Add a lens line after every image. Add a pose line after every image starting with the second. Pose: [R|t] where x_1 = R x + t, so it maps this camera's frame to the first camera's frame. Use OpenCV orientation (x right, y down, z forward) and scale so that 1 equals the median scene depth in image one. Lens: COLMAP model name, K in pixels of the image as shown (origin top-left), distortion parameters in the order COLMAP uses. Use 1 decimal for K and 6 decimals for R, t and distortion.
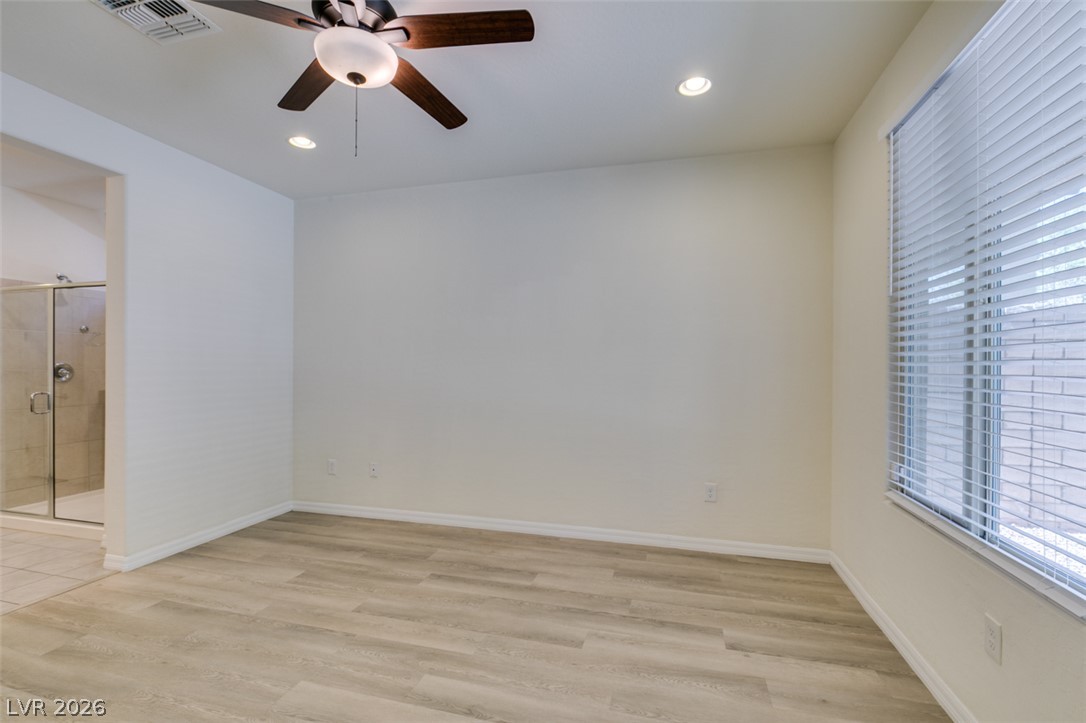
lens RADIAL K [[487.0, 0, 540.5], [0, 487.0, 369.7], [0, 0, 1]] dist [-0.000460, -0.000649]
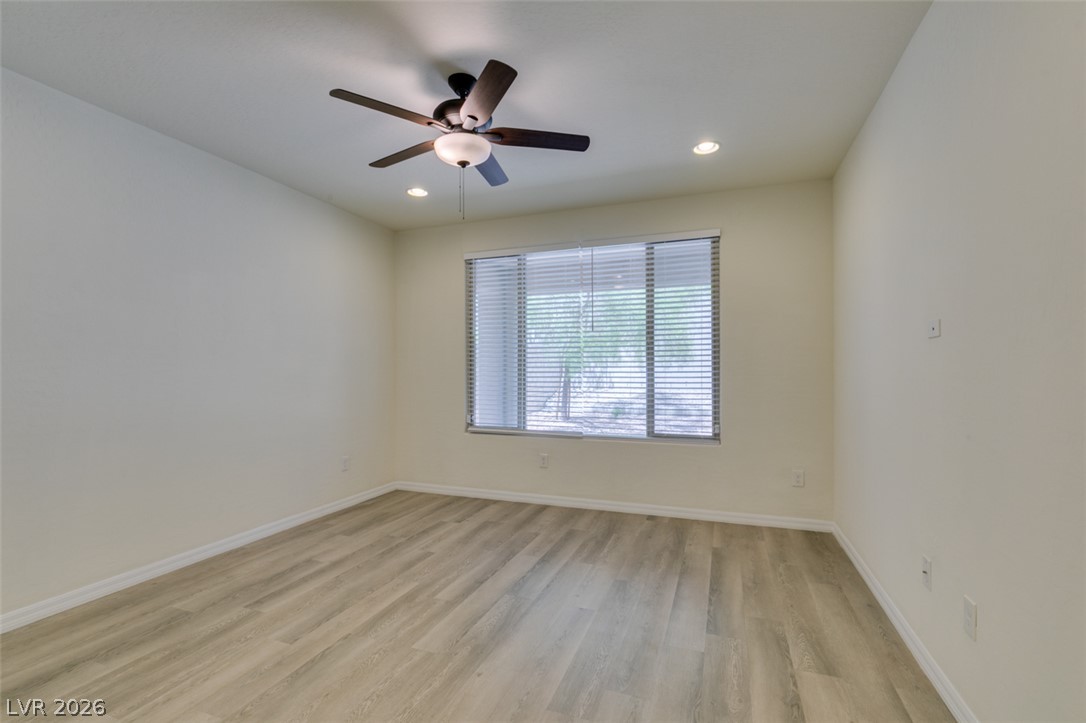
lens RADIAL K [[487.0, 0, 540.5], [0, 487.0, 365.9], [0, 0, 1]] dist [-0.000460, -0.000649]
pose [[0.092744, 0.003285, 0.995685, -1.074485], [0.011556, 0.999924, -0.004376, -0.000087], [-0.995623, 0.011912, 0.092699, 0.402863]]
